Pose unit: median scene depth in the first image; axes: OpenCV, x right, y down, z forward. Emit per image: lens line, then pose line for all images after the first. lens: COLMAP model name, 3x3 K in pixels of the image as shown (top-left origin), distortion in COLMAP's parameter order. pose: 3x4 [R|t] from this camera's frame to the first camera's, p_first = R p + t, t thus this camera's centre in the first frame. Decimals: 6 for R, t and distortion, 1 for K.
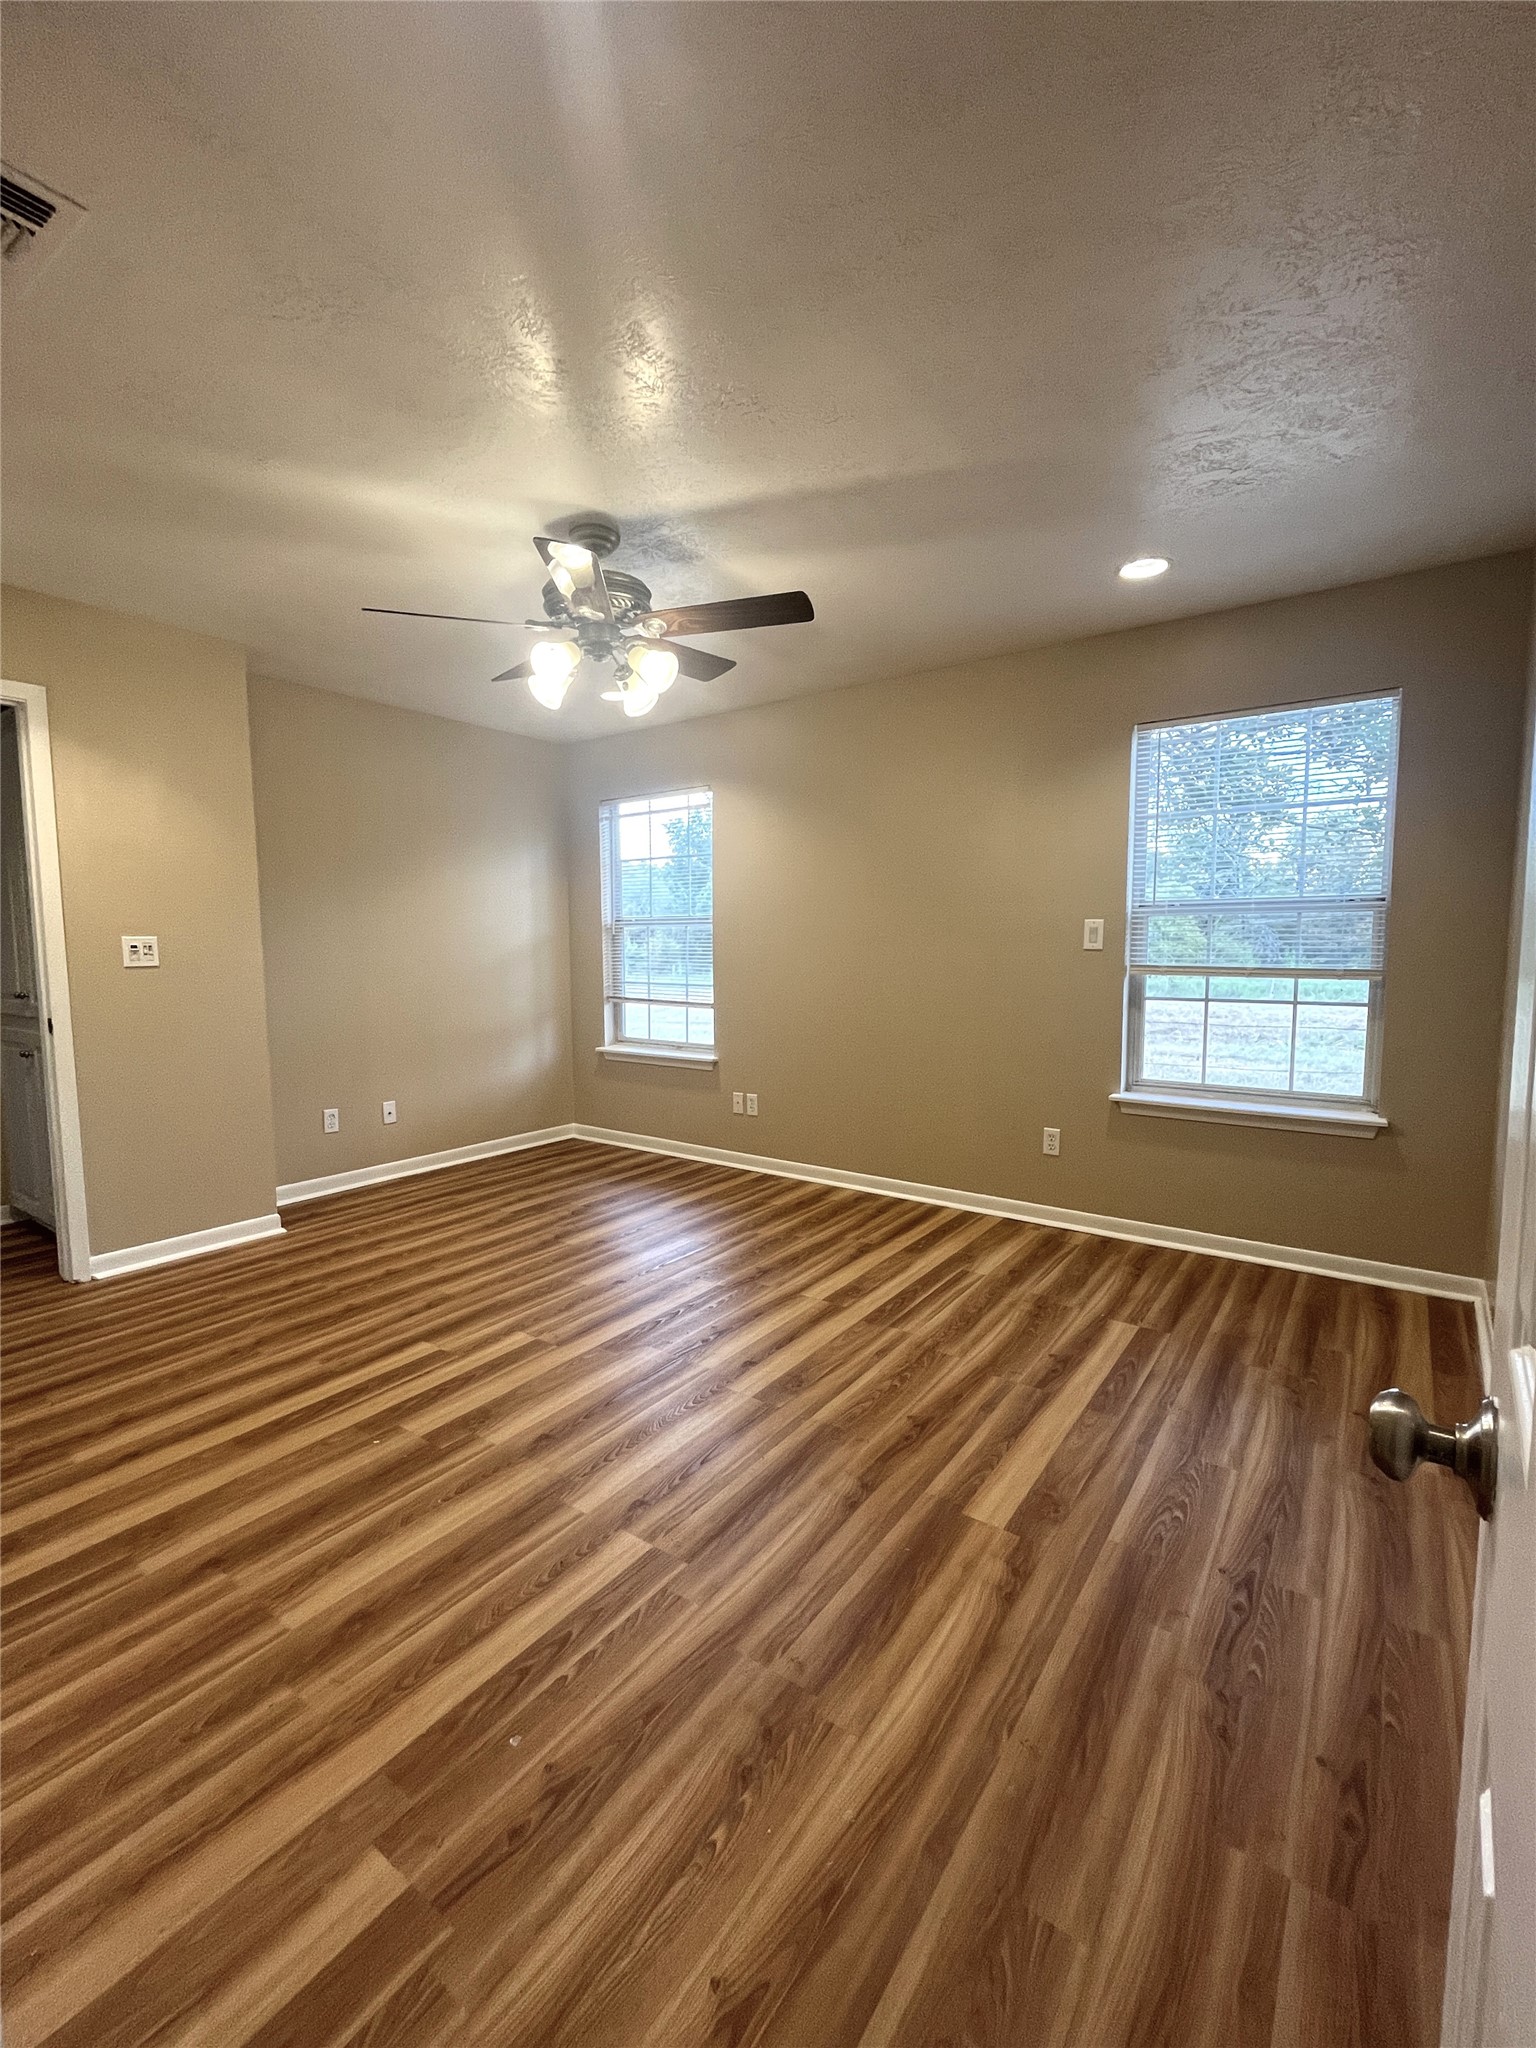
lens RADIAL K [[890.3, 0, 763.1], [0, 890.3, 1028.3], [0, 0, 1]] dist [-0.013890, 0.001149]
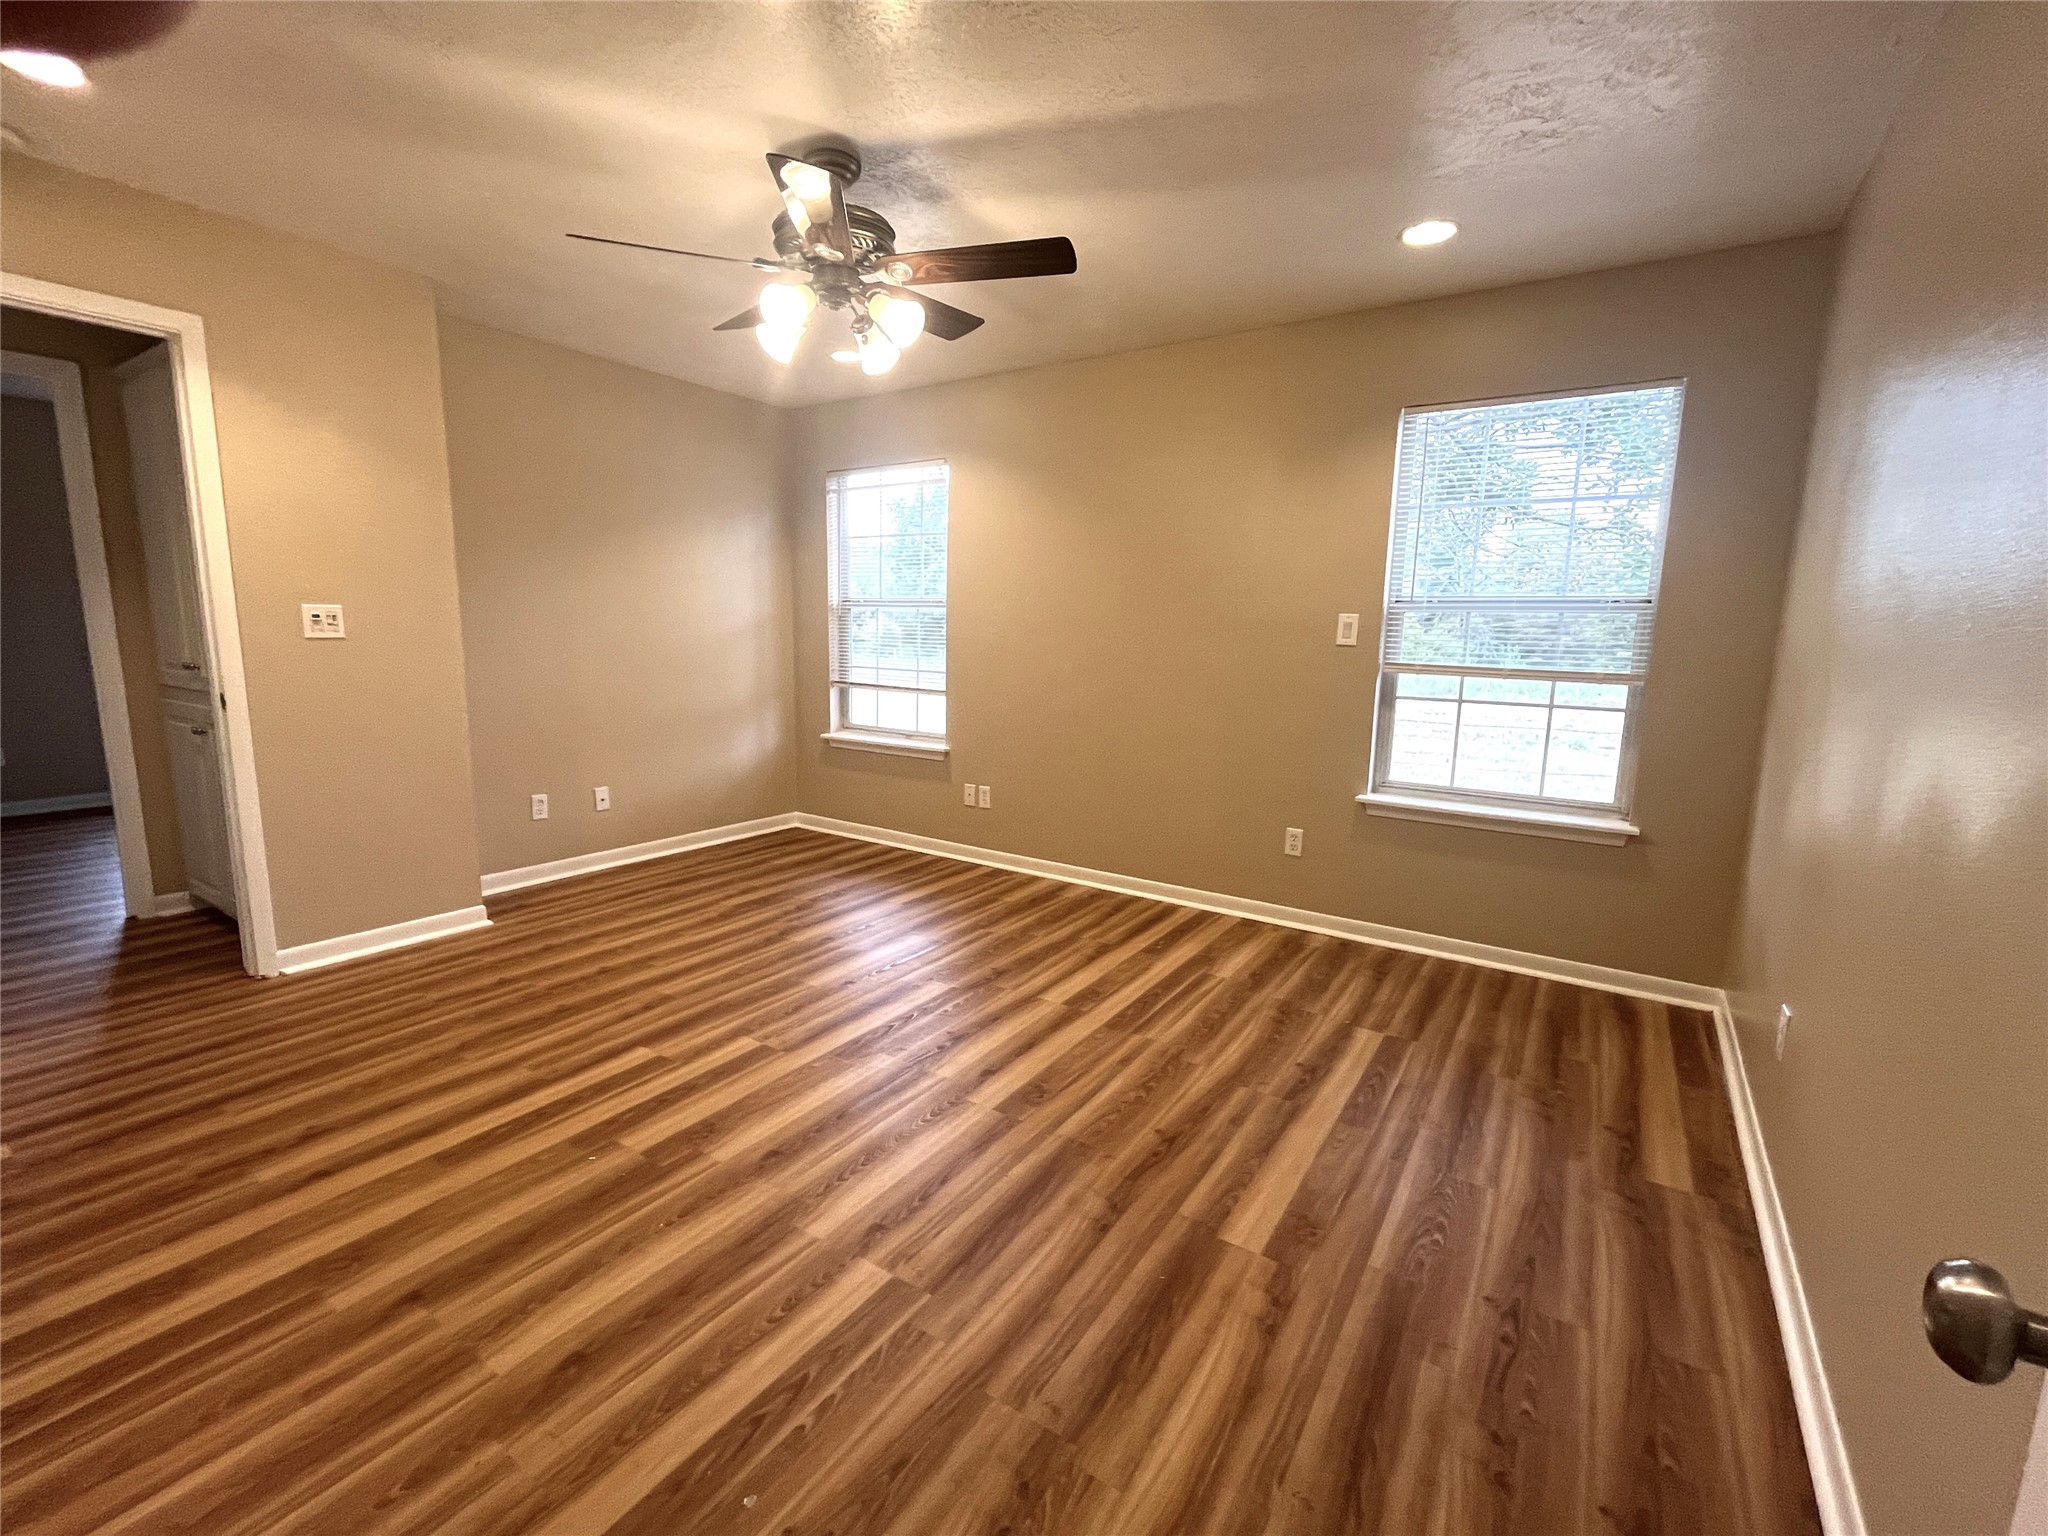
lens RADIAL K [[890.3, 0, 1022.5], [0, 890.3, 772.6], [0, 0, 1]] dist [-0.013890, 0.001149]
pose [[0.998781, 0.018981, 0.045557, -0.030194], [-0.021903, 0.997676, 0.064513, -0.008014], [-0.044227, -0.065432, 0.996876, 0.069542]]
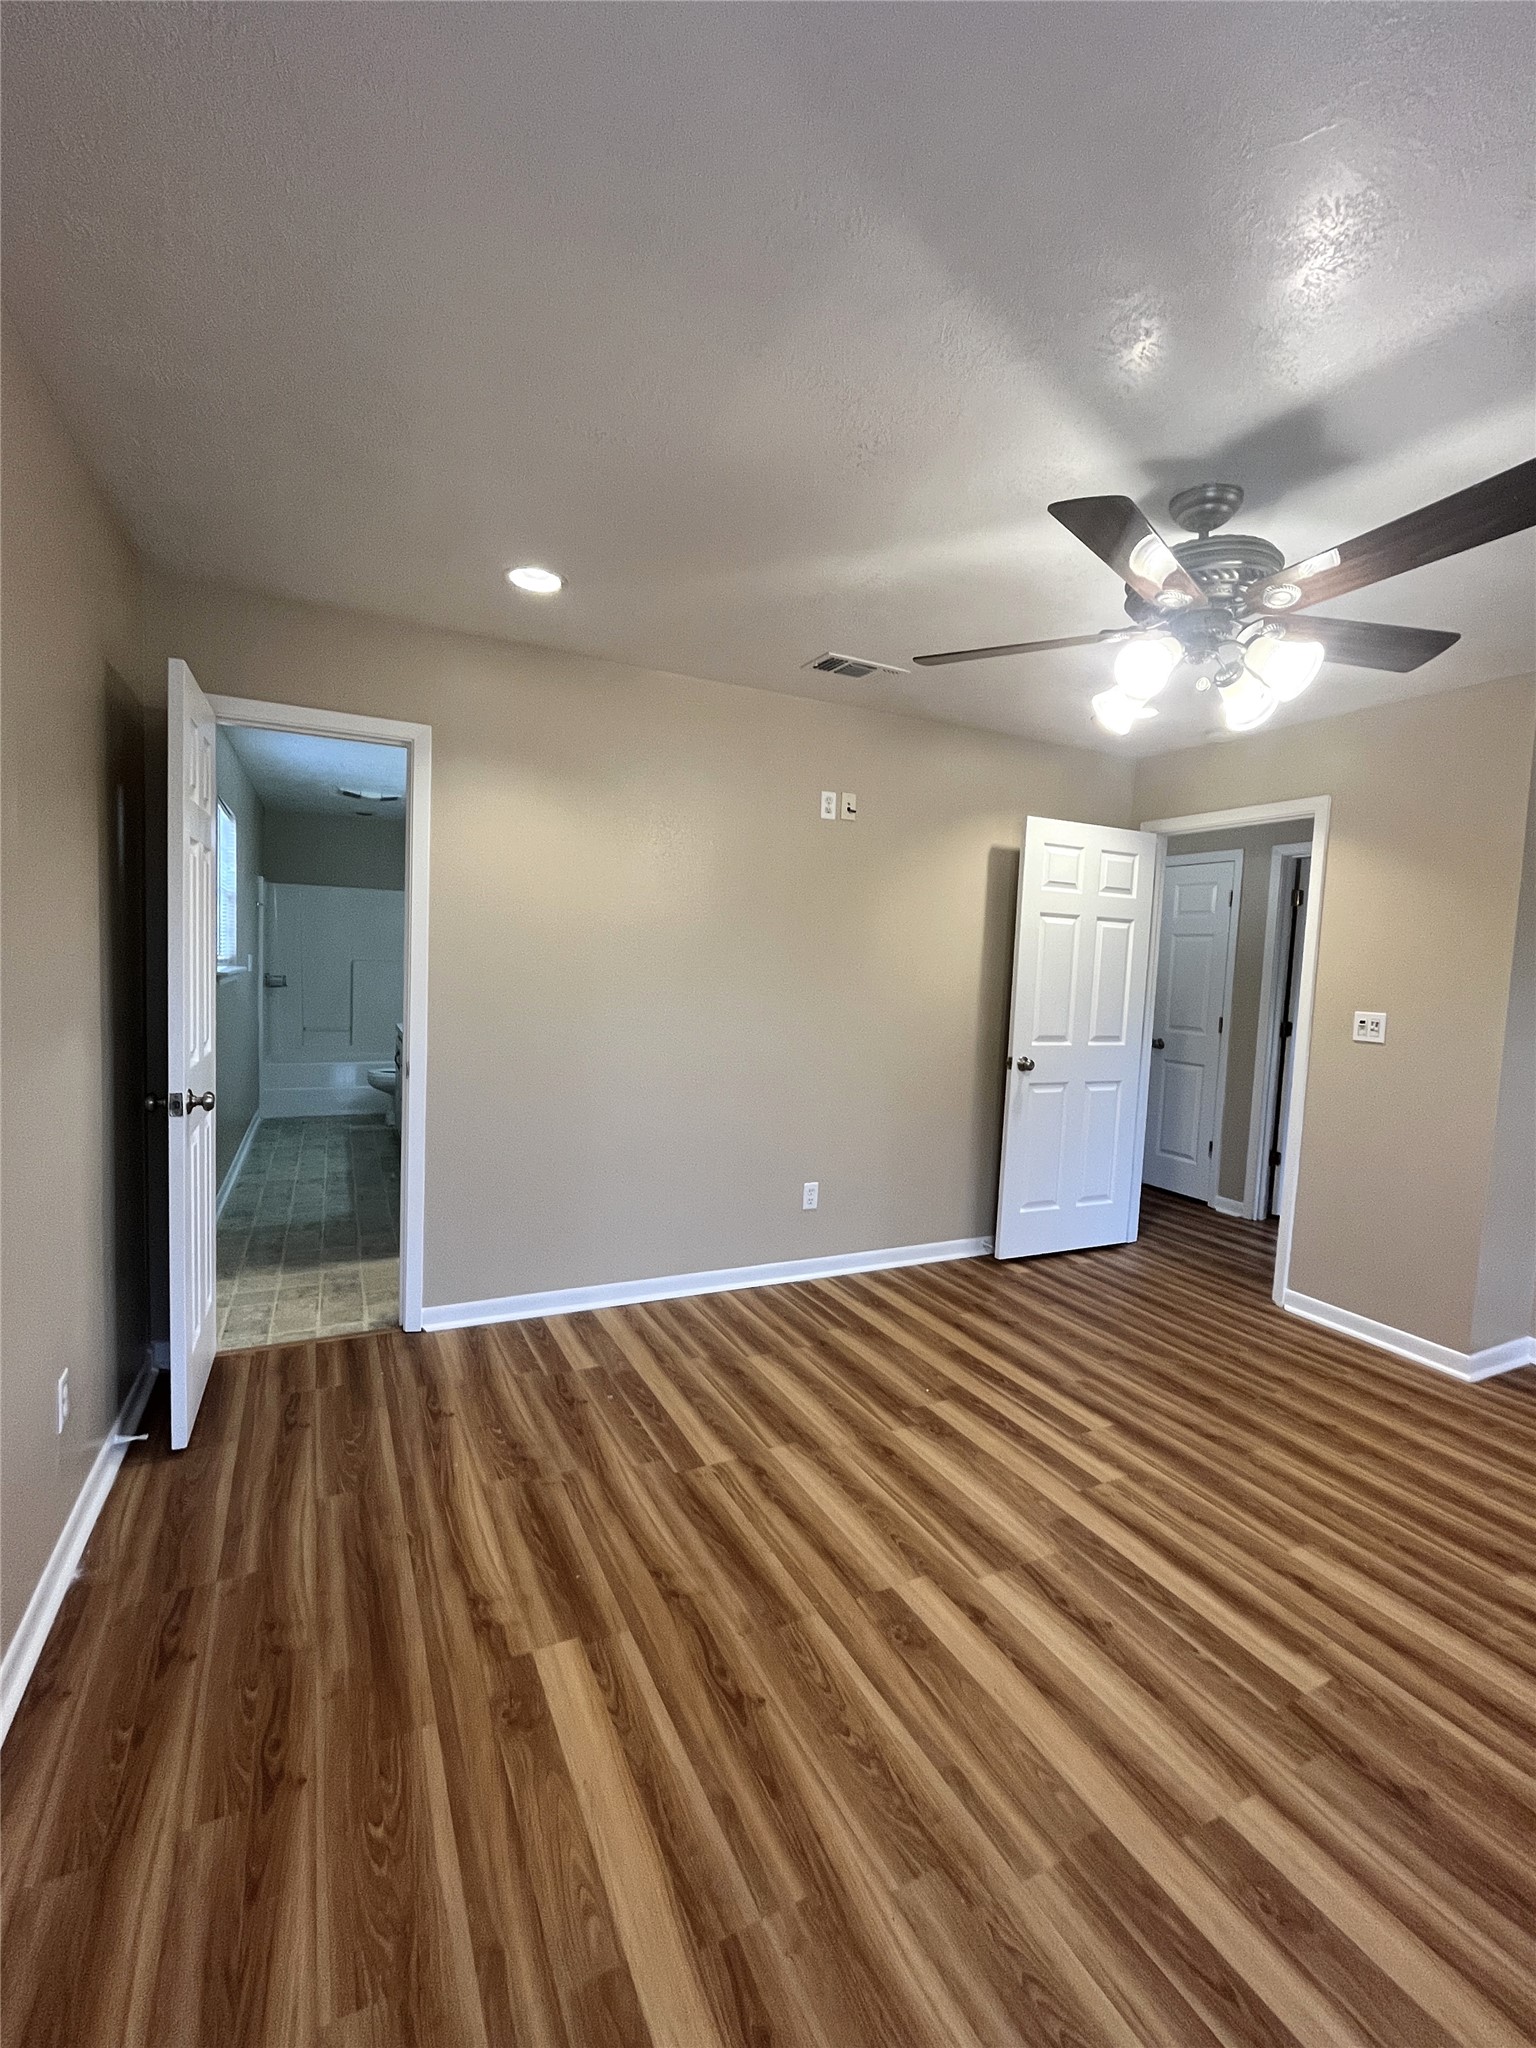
lens RADIAL K [[890.3, 0, 768.3], [0, 890.3, 1034.5], [0, 0, 1]] dist [-0.013890, 0.001149]
pose [[-0.464325, 0.059324, -0.883676, 0.718284], [-0.127273, 0.982929, 0.132862, -0.172642], [0.876472, 0.174160, -0.448848, 1.166925]]
